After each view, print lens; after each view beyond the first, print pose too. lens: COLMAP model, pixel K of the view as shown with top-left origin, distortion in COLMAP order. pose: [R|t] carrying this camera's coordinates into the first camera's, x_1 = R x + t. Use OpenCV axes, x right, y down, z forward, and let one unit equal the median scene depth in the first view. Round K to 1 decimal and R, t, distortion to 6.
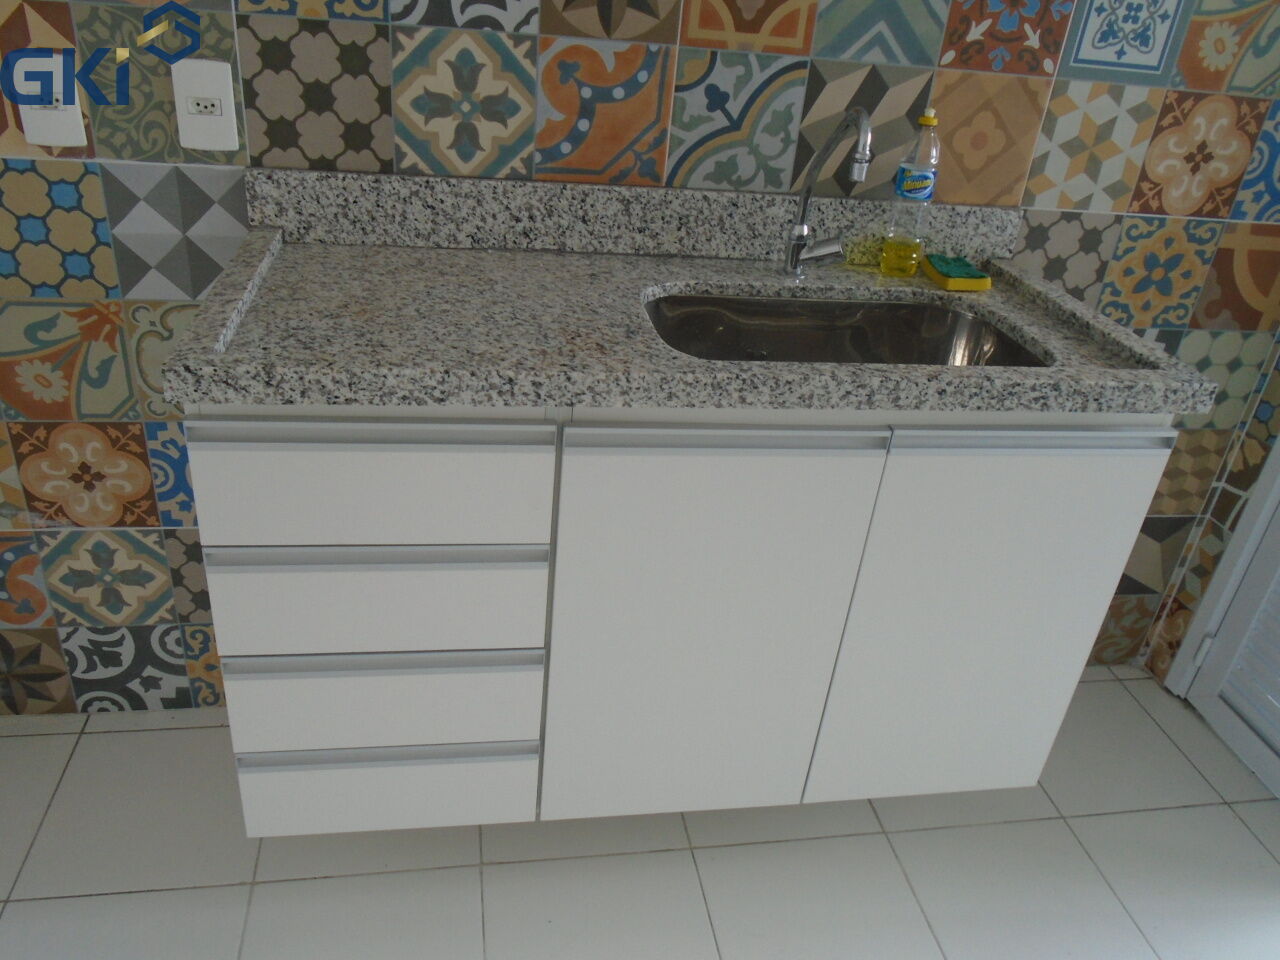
lens RADIAL K [[970.0, 0, 637.1], [0, 970.0, 474.4], [0, 0, 1]] dist [-0.024589, 0.010039]
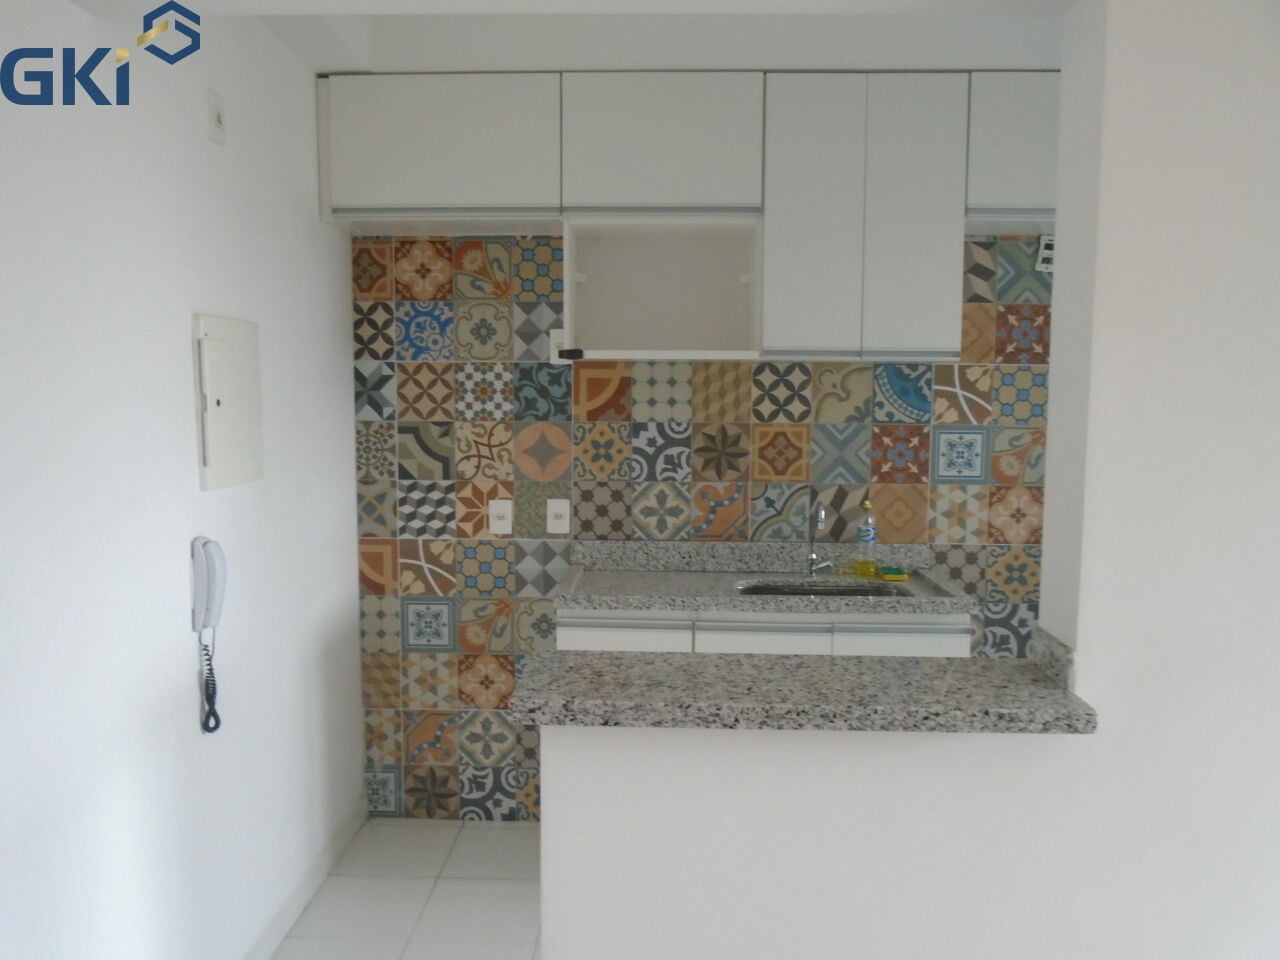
lens RADIAL K [[970.0, 0, 640.9], [0, 970.0, 478.1], [0, 0, 1]] dist [-0.024589, 0.010039]
pose [[0.977578, -0.064334, -0.200508, 0.244098], [-0.024408, 0.911151, -0.411349, 0.500666], [0.209156, 0.407020, 0.889150, -1.107937]]
